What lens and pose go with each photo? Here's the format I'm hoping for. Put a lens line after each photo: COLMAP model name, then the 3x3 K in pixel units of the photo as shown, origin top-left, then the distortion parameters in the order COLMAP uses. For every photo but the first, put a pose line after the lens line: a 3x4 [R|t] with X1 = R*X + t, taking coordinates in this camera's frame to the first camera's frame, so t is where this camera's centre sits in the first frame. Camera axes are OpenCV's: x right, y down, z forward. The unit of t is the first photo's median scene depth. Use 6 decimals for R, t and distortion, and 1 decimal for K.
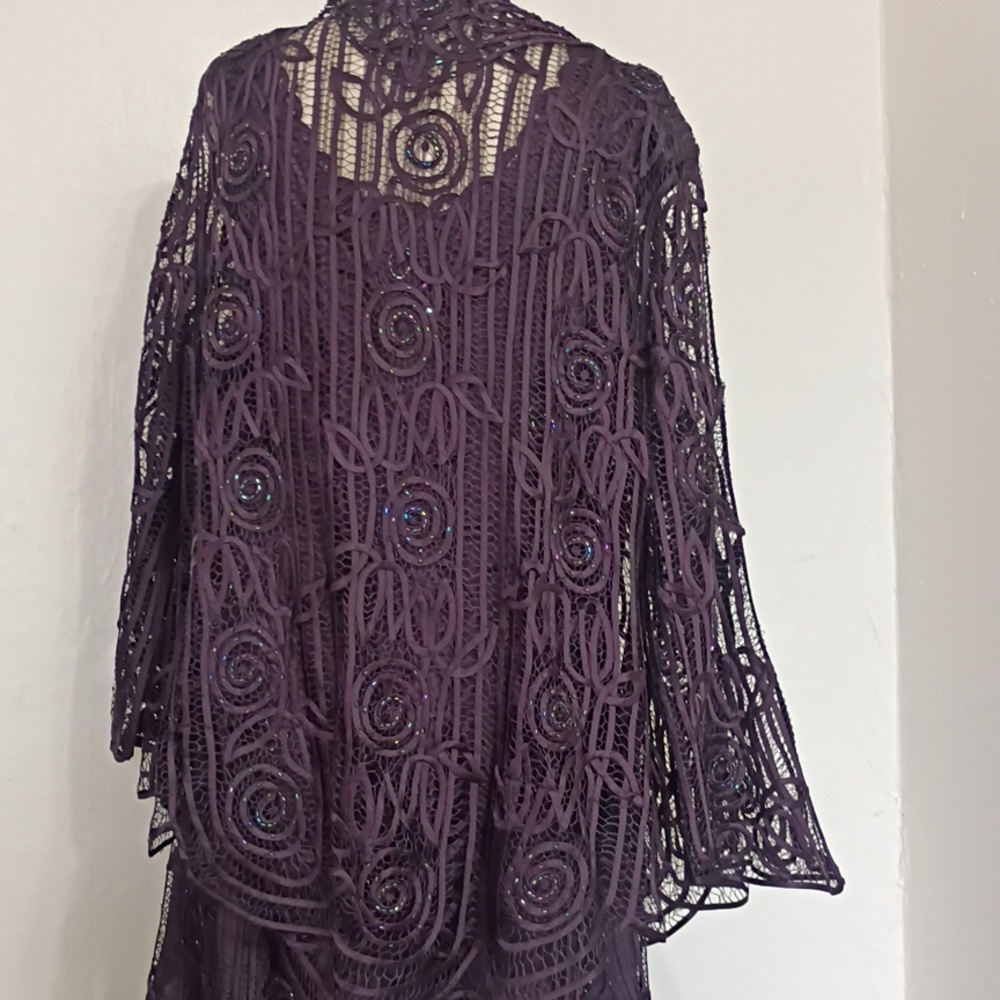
lens RADIAL K [[1738.1, 0, 499.8], [0, 1738.1, 502.9], [0, 0, 1]] dist [0.058565, 0.000000]
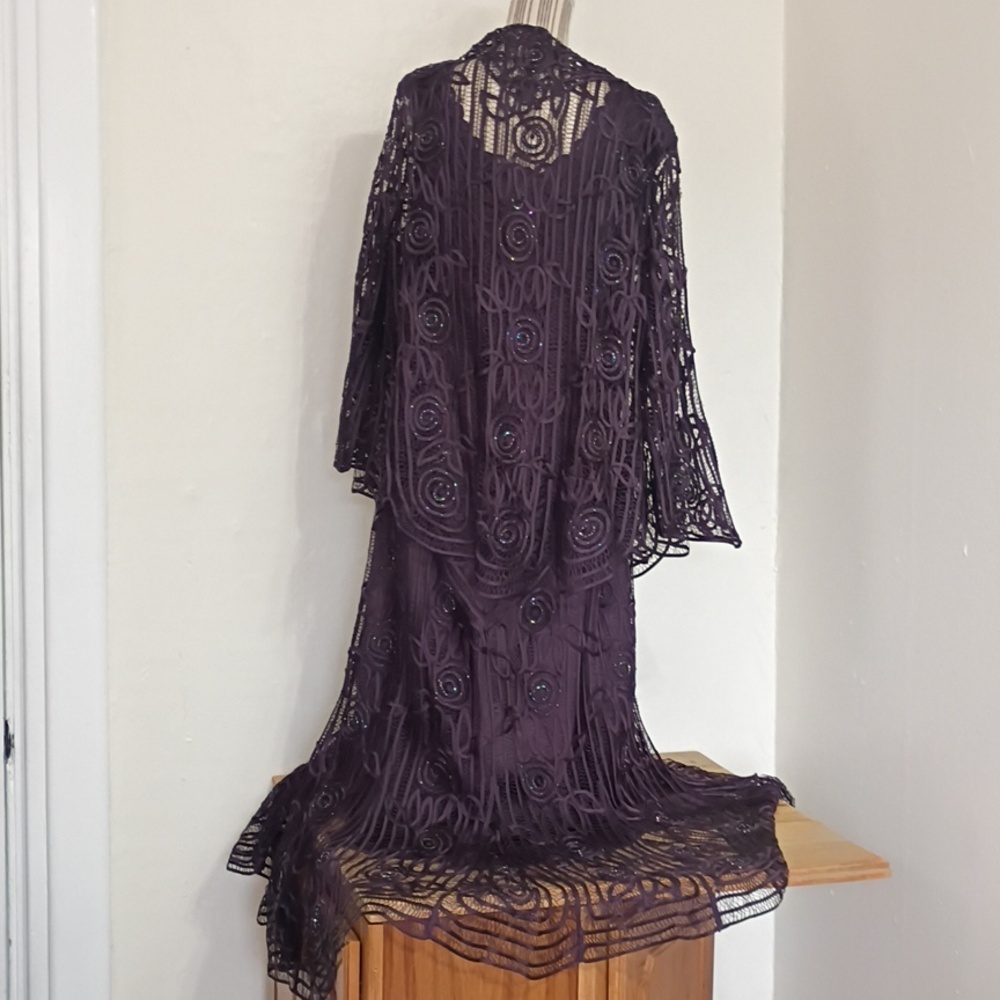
lens RADIAL K [[1738.1, 0, 496.6], [0, 1738.1, 498.5], [0, 0, 1]] dist [0.058565, 0.000000]
pose [[0.998606, 0.019391, 0.049096, -0.163799], [-0.023569, 0.996017, 0.085994, 0.020290], [-0.047233, -0.087032, 0.995085, -0.872662]]
